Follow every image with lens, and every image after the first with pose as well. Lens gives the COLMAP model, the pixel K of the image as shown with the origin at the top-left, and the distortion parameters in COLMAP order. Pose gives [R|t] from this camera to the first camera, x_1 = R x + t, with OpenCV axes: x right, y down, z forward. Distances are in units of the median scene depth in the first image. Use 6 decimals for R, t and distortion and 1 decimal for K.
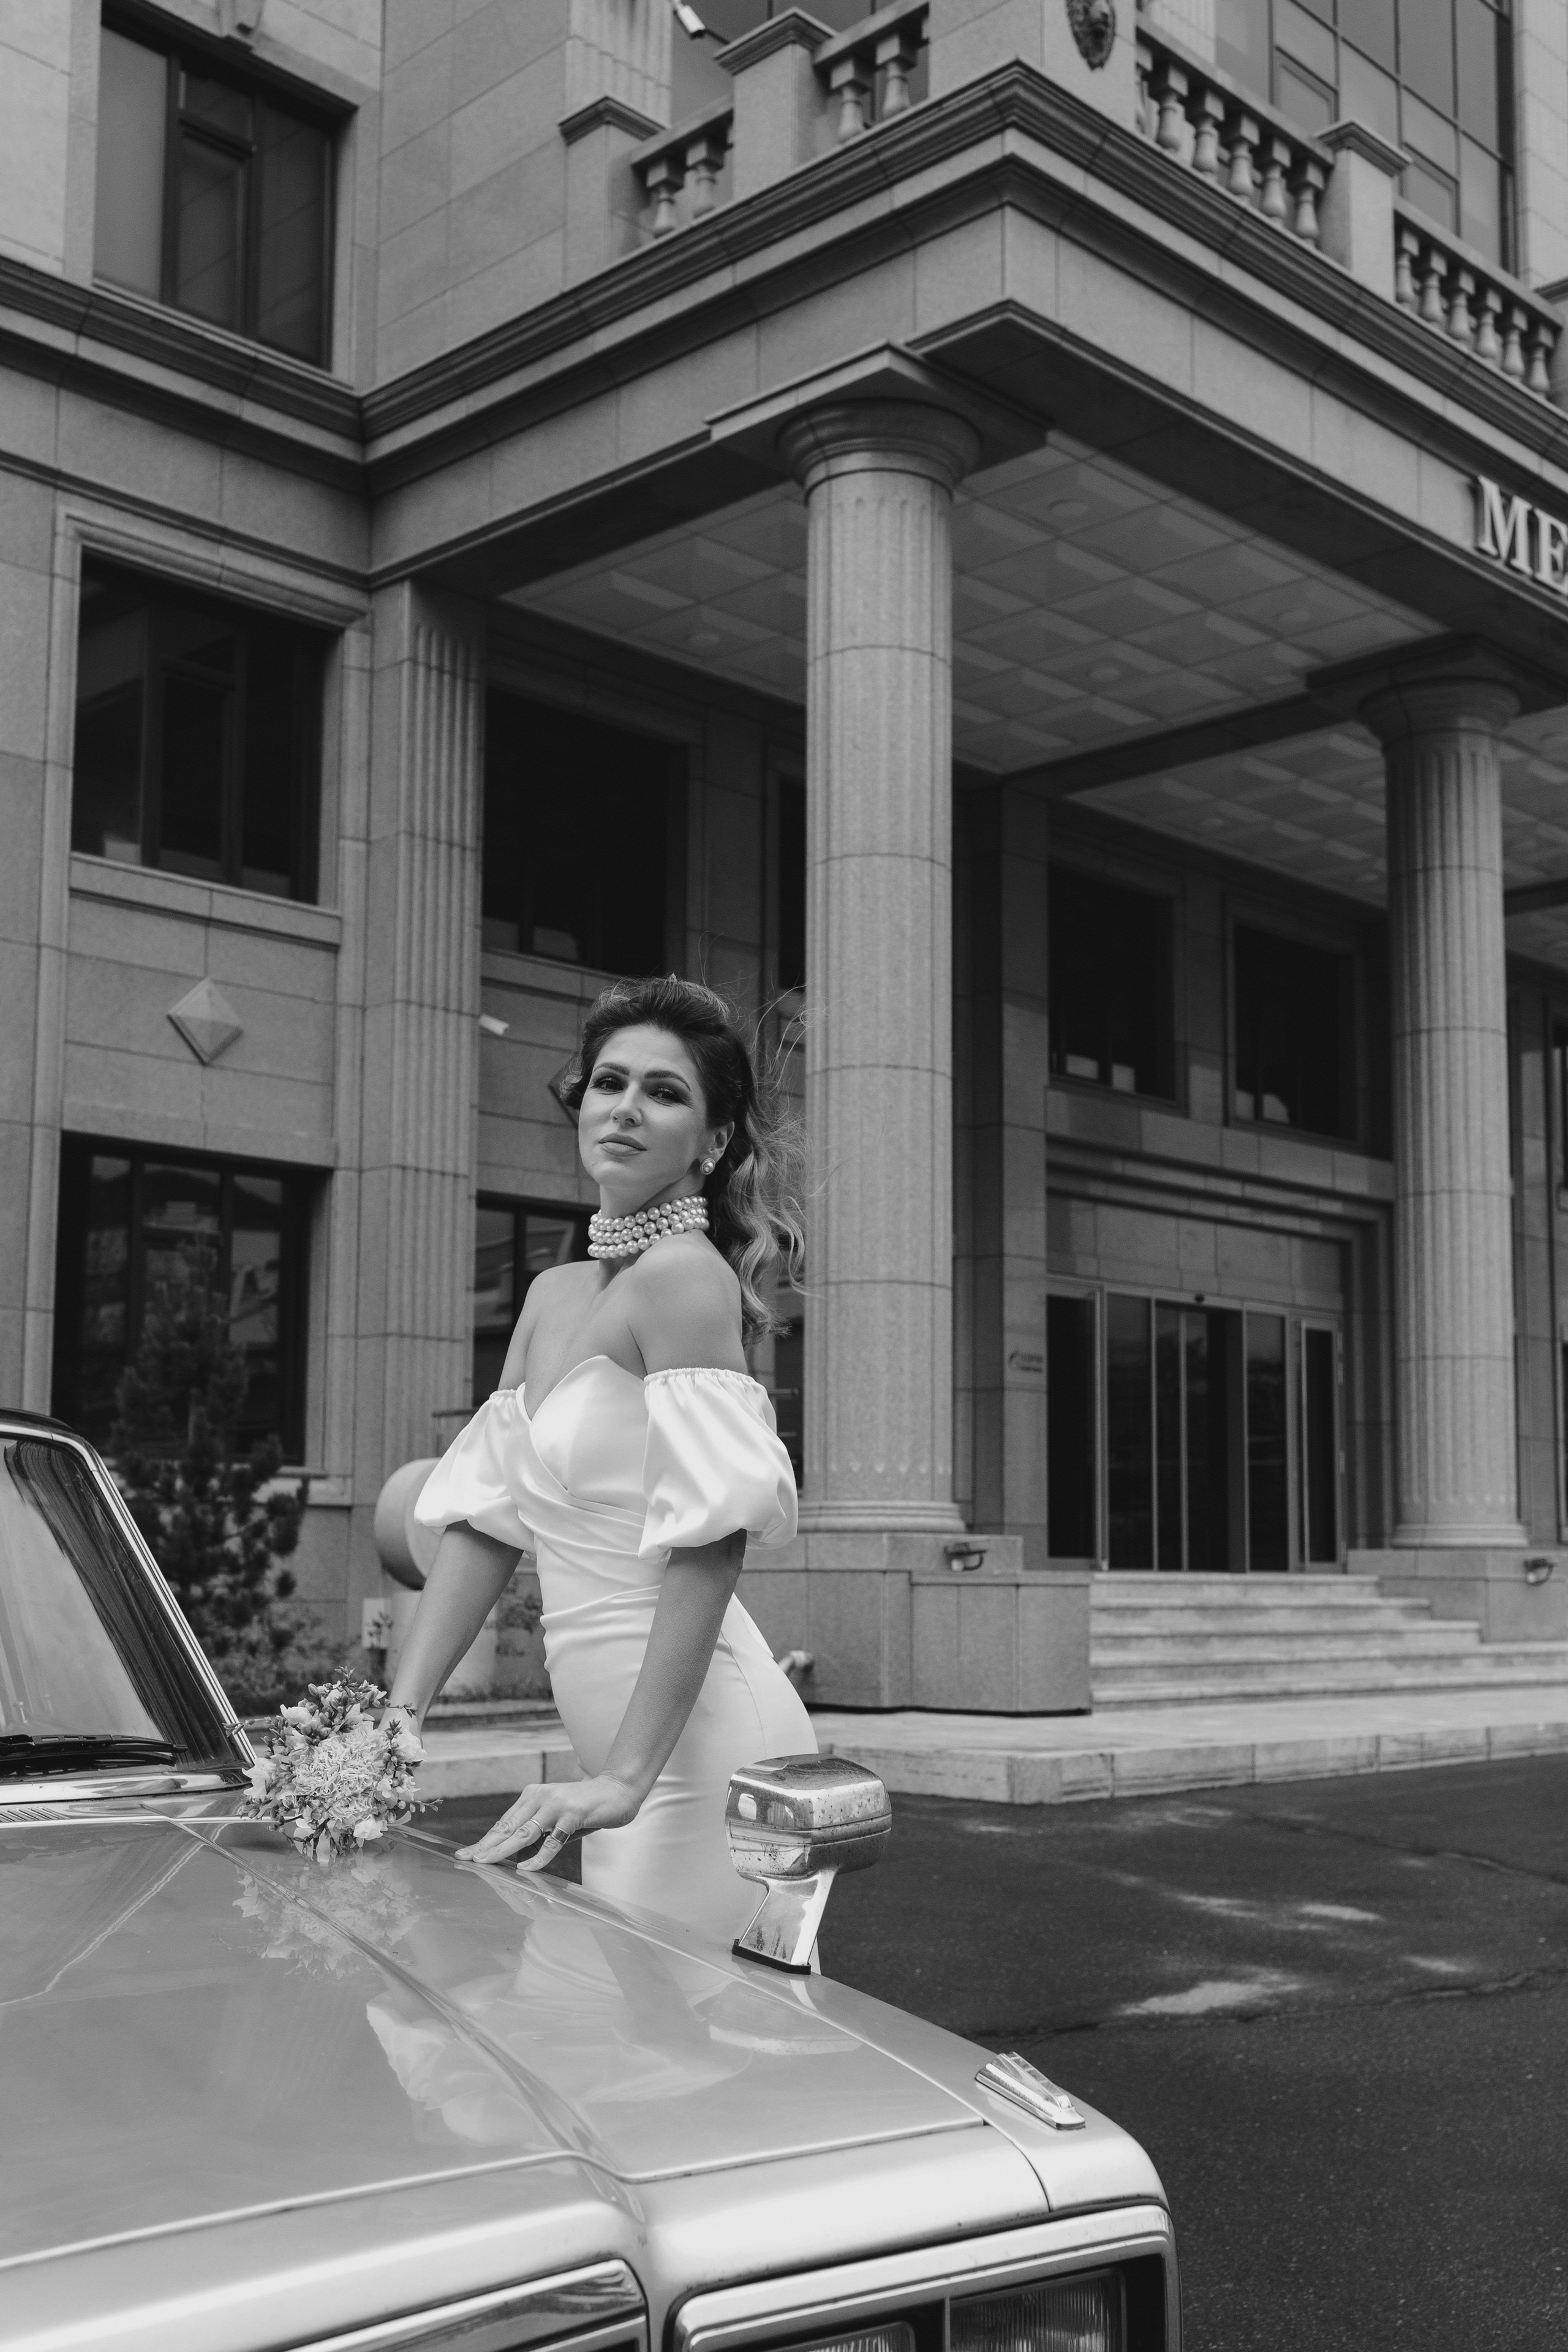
lens RADIAL K [[2640.7, 0, 833.9], [0, 2640.7, 1297.9], [0, 0, 1]] dist [0.010716, 0.000451]
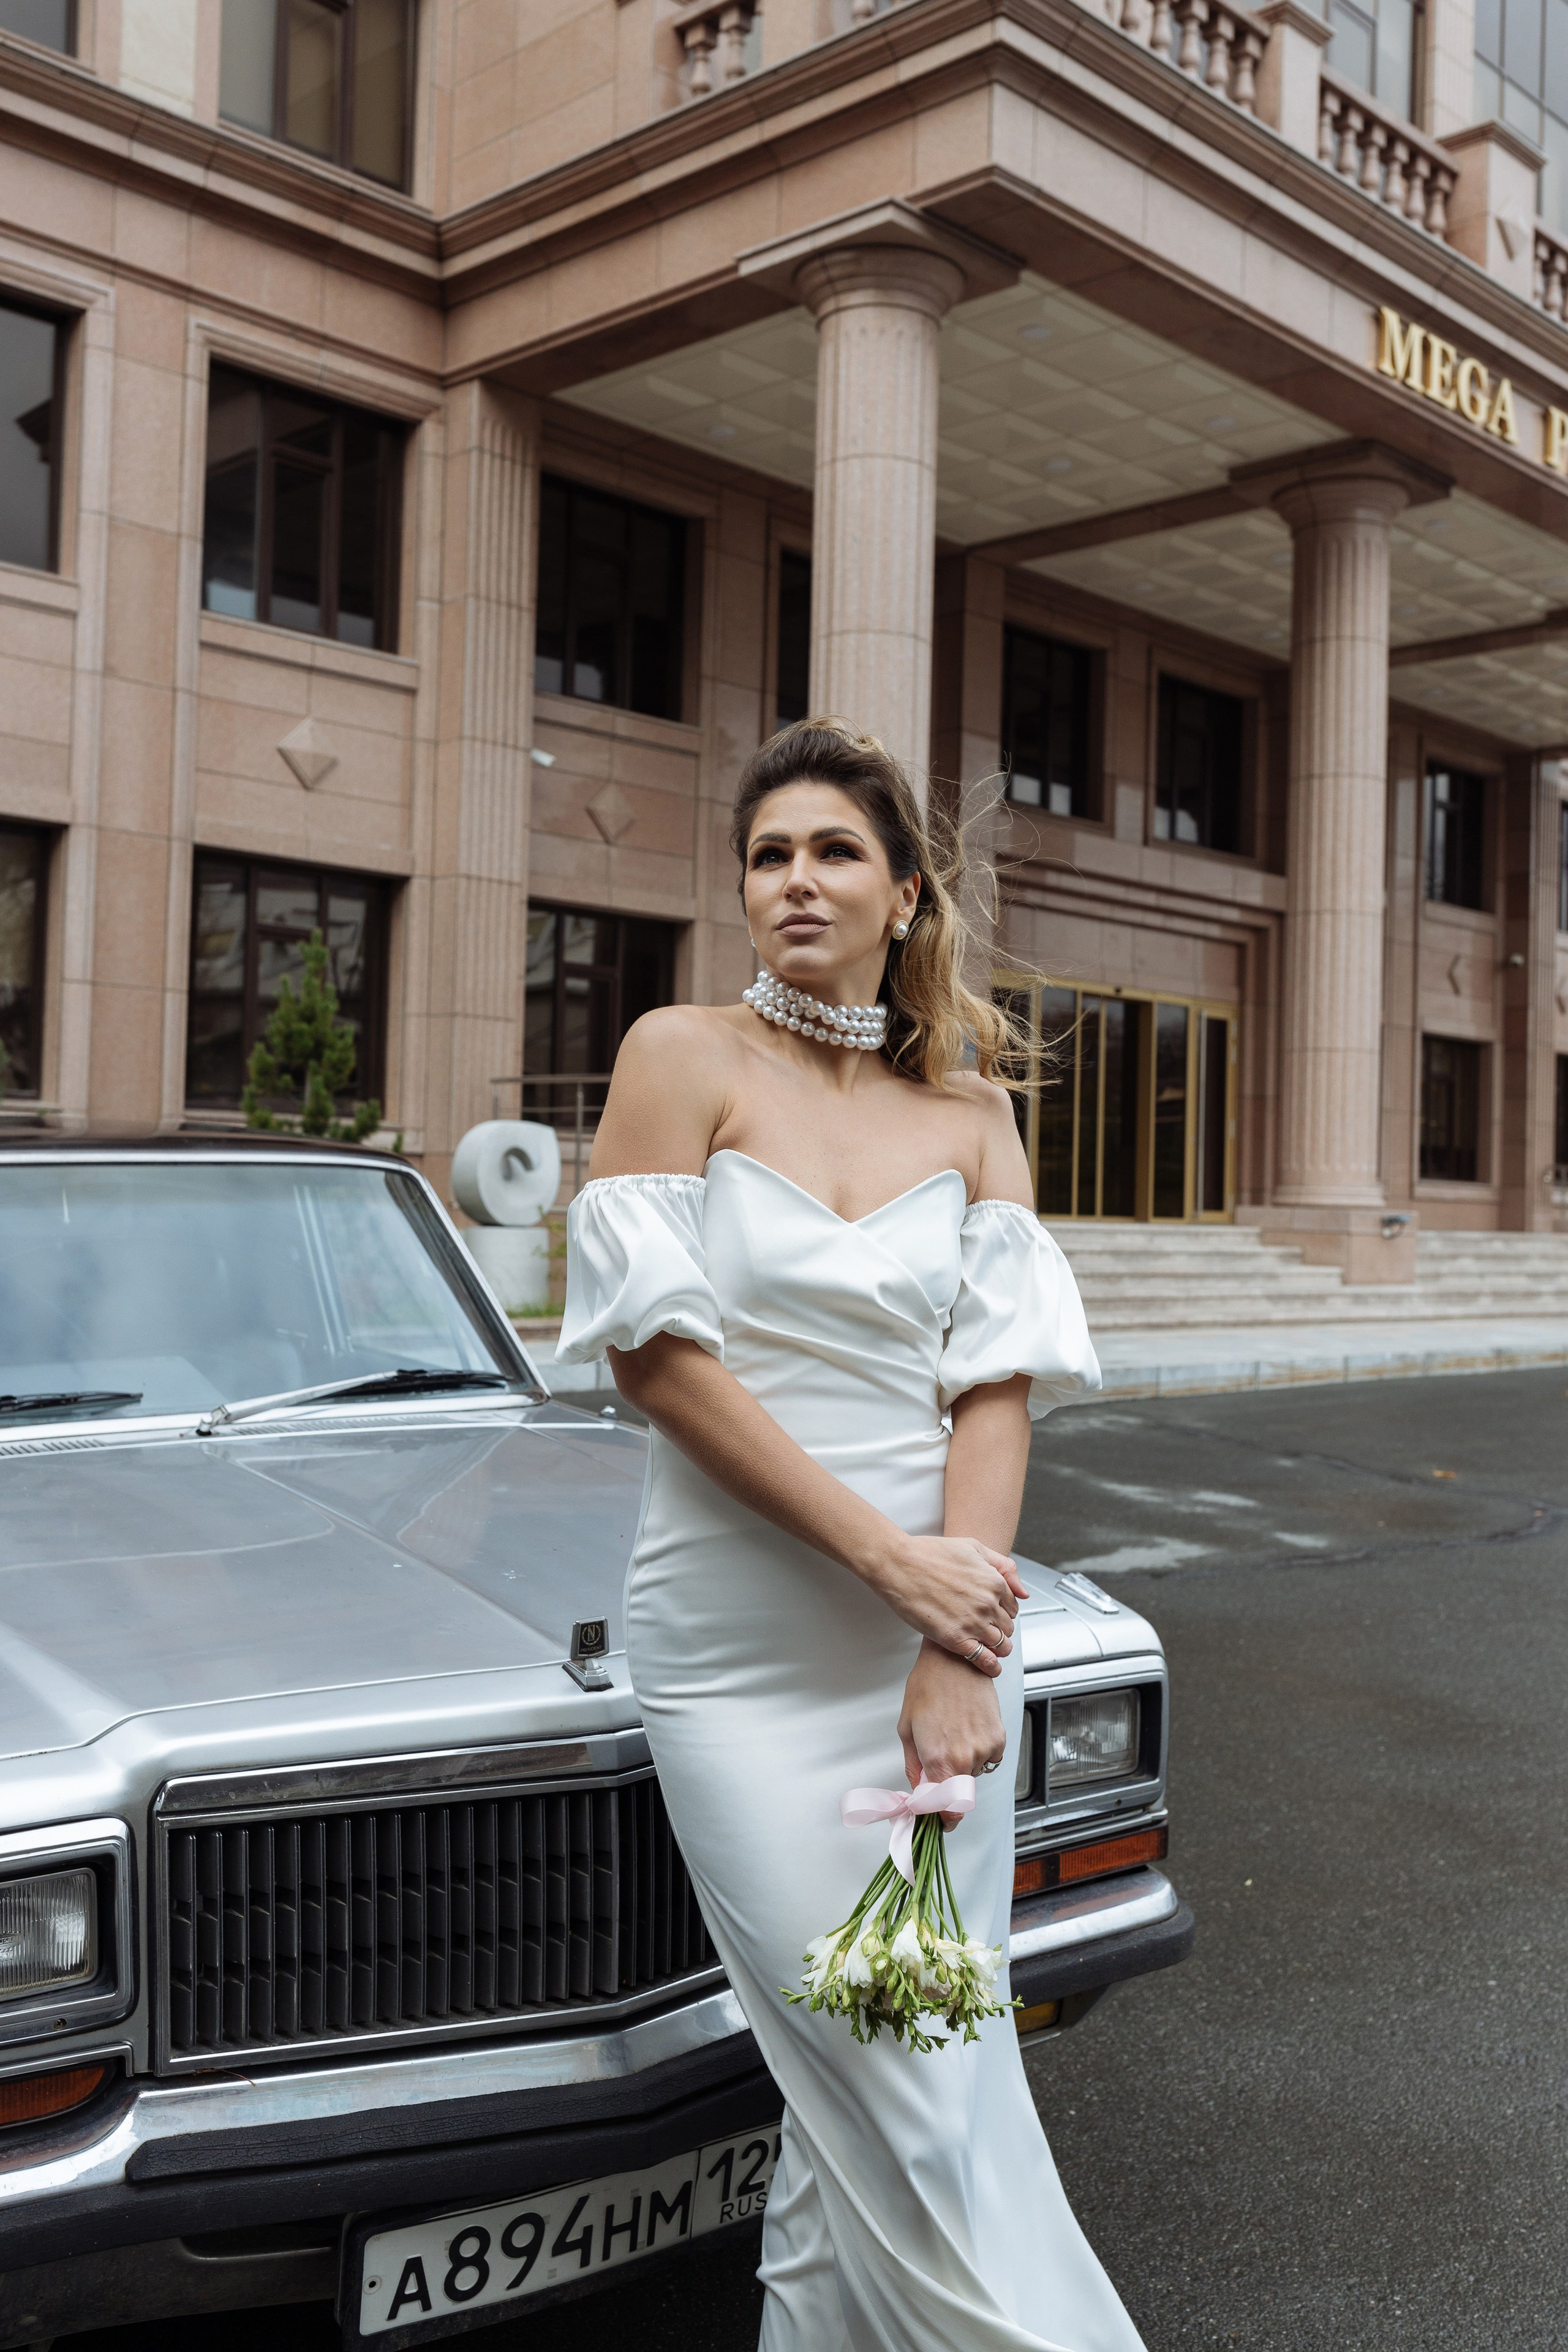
lens RADIAL K [[2278.0, 0, 766.6], [0, 2278.0, 1151.4], [0, 0, 1]] dist [0.010286, -0.003106]
pose [[0.999718, 0.021709, -0.009620, -0.013443], [-0.020851, 0.996436, 0.081738, -0.012154], [0.011360, -0.081514, 0.996607, -0.051502]]
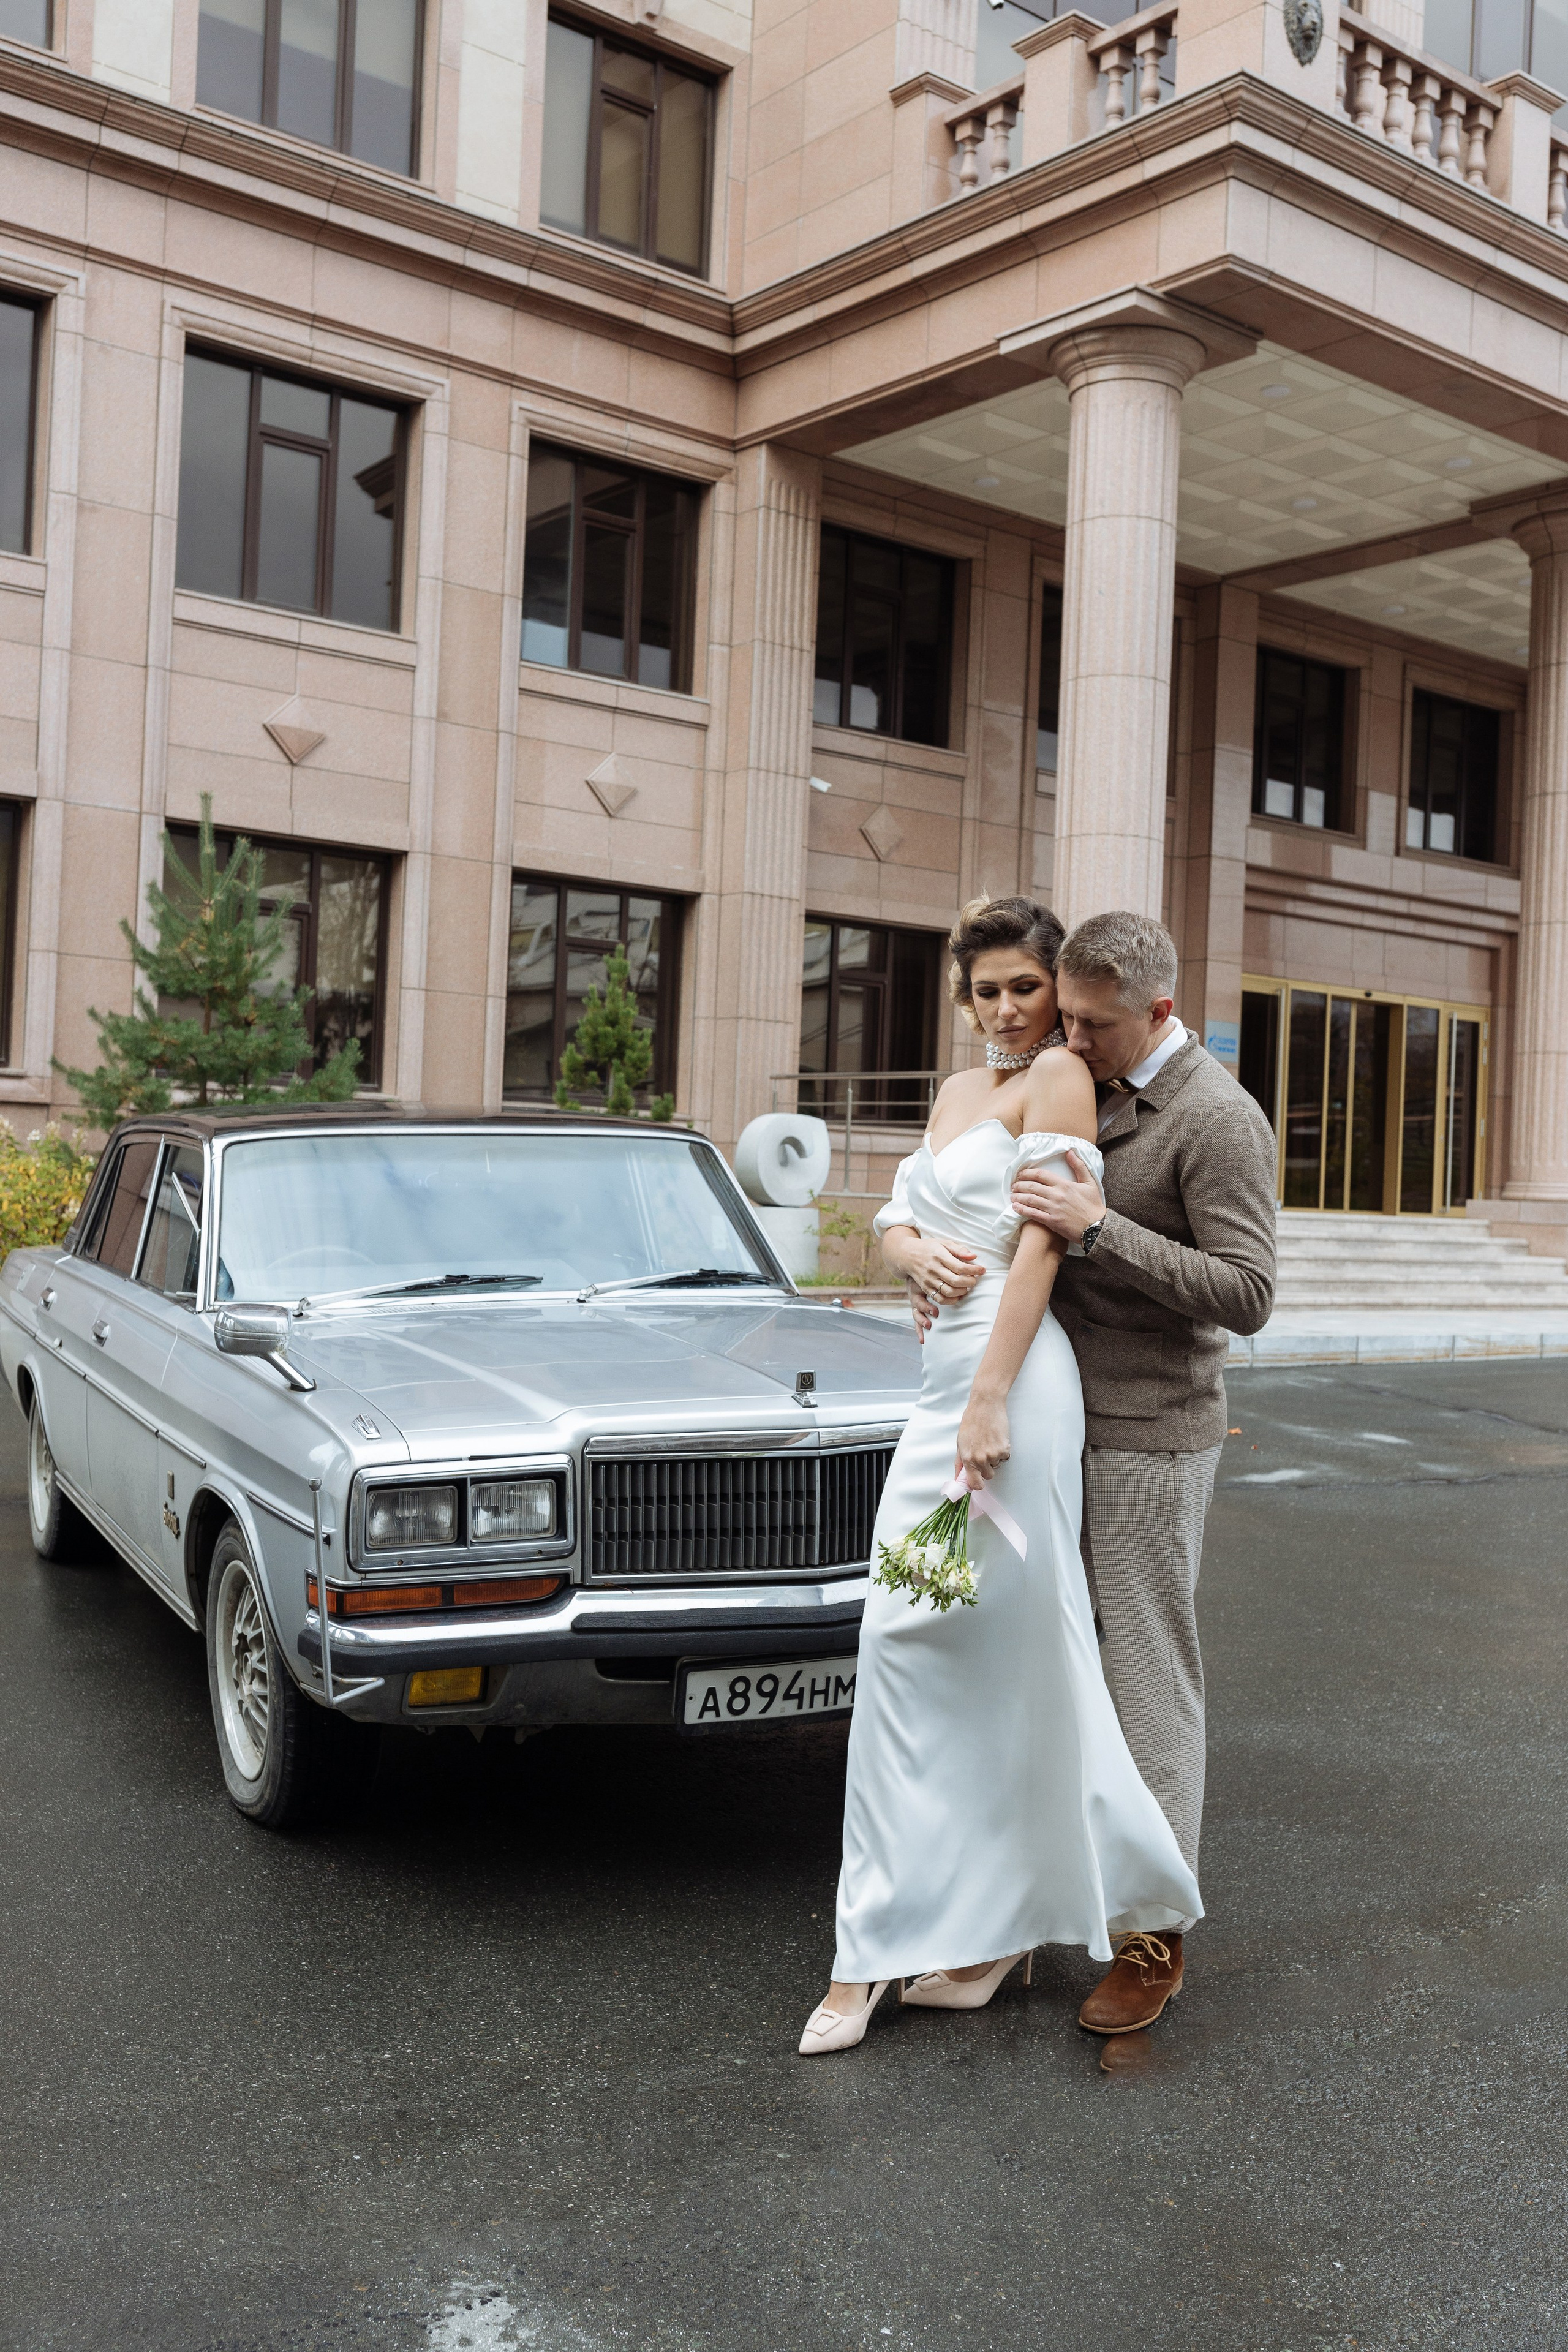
lens RADIAL K [[2274.0, 0, 784.0], [0, 2274.0, 1176.0], [0, 0, 1]] dist [0.017528, -0.003137]
pose [[0.991647, 0.033133, -0.124653, 0.002251], [-0.021073, 0.995076, 0.096847, -0.018862], [0.127248, -0.093411, 0.987463, -0.157522]]
